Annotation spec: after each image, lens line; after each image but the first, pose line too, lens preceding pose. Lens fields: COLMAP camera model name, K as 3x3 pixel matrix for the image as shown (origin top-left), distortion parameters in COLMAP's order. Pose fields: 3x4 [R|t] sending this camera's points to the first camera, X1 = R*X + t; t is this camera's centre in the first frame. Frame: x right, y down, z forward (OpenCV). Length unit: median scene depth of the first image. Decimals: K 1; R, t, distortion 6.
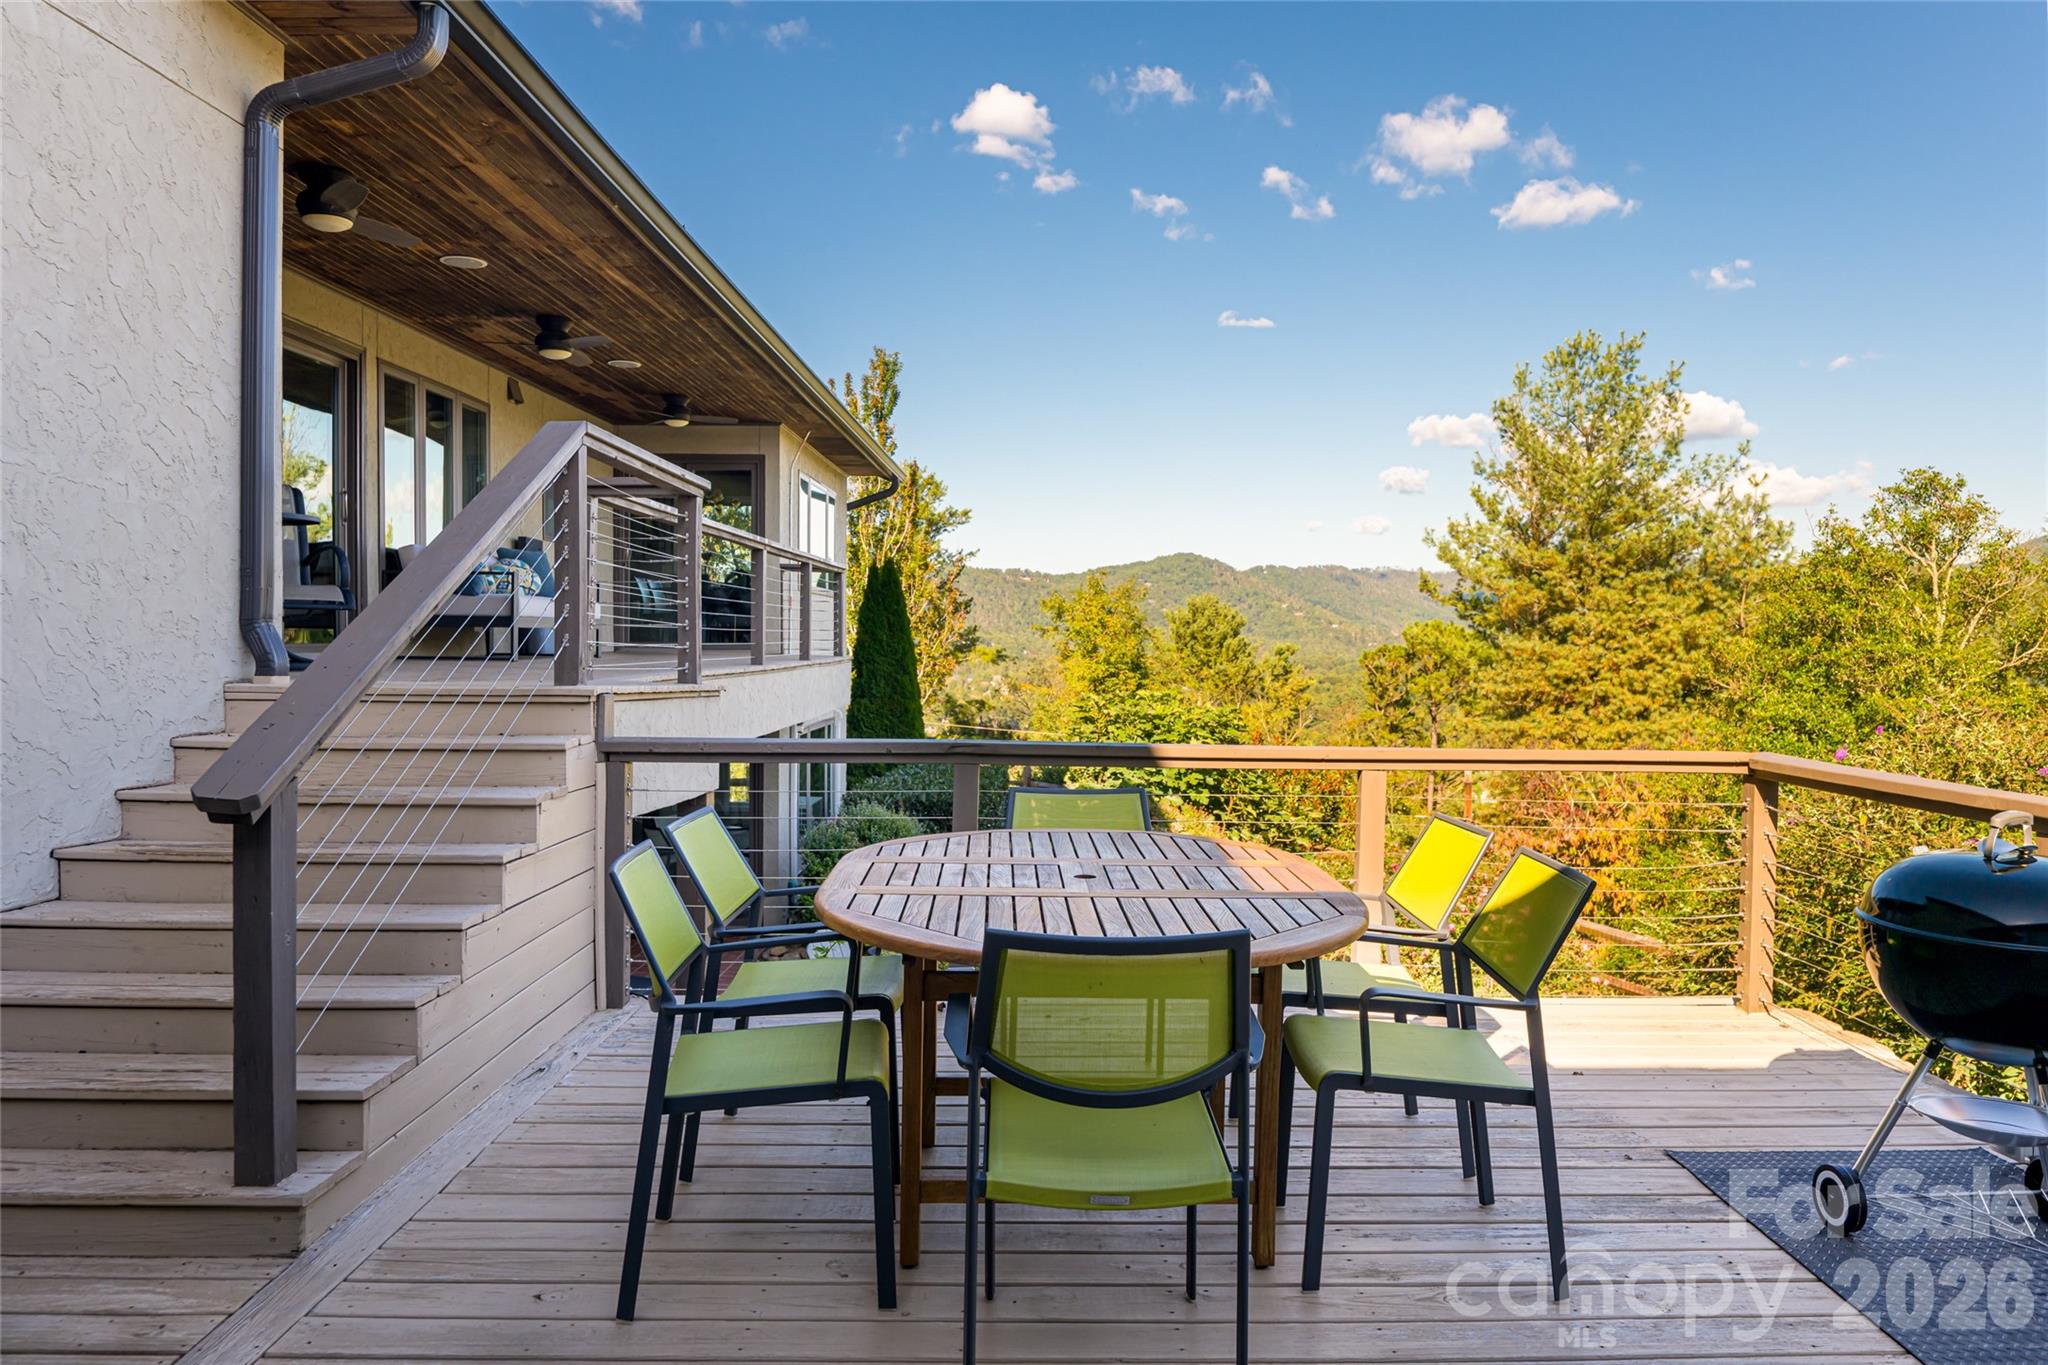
lens RADIAL K [[1377.0, 0, 1031.8], [0, 1377.0, 659.6], [0, 0, 1]] dist [-0.037079, -0.000653]
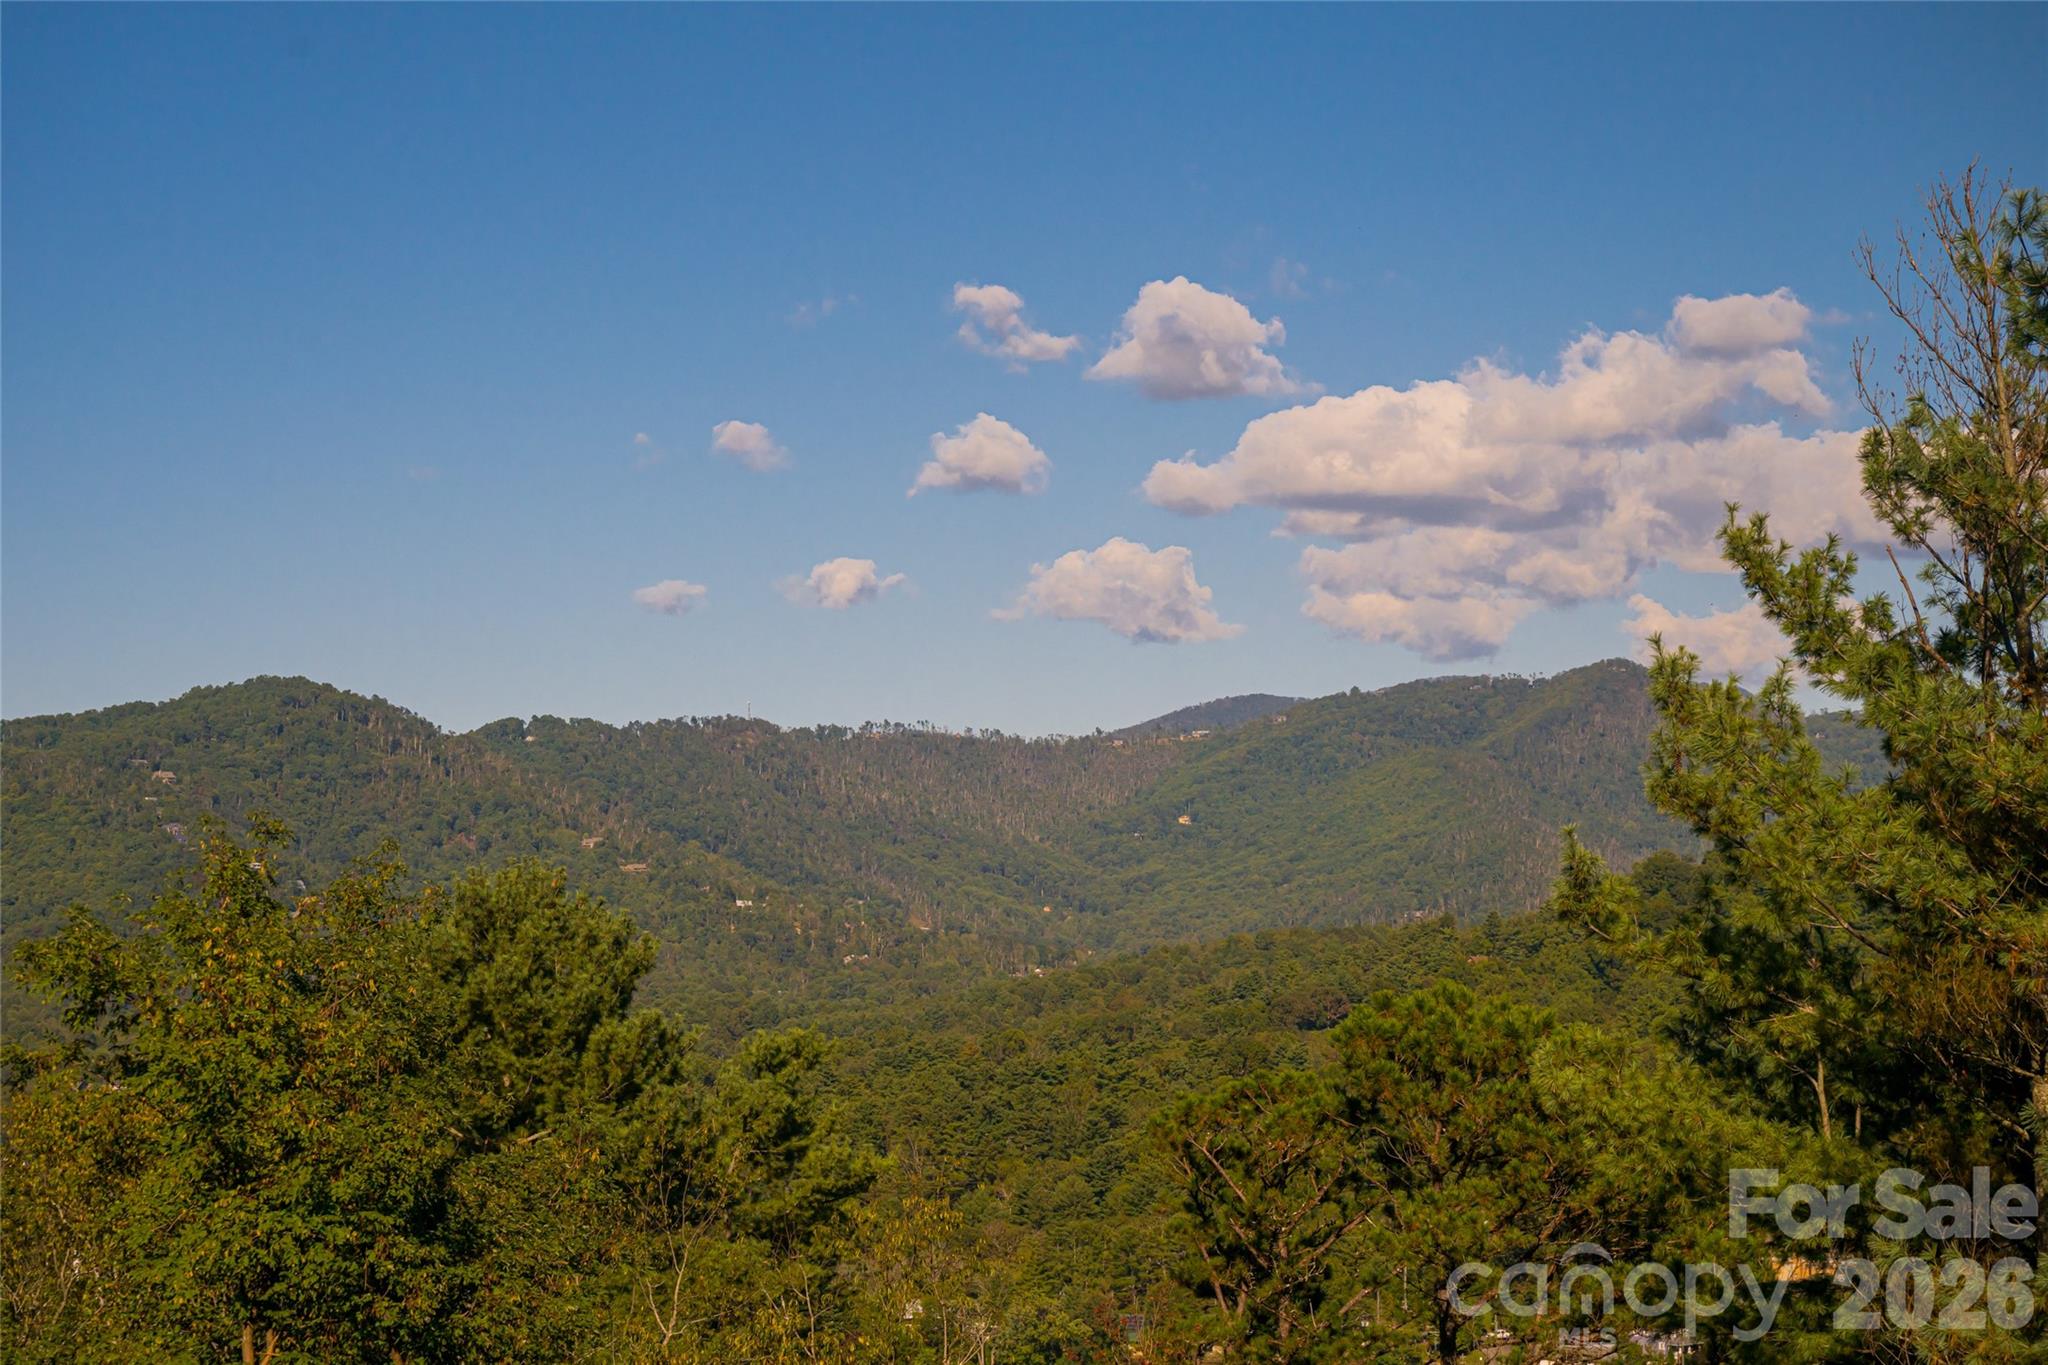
lens RADIAL K [[4302.1, 0, 1013.5], [0, 4302.1, 675.2], [0, 0, 1]] dist [-0.090886, 0.000000]
pose [[0.960929, 0.007165, 0.276702, -0.054984], [0.014412, 0.997014, -0.075865, -0.045237], [-0.276420, 0.076888, 0.957956, 0.311866]]
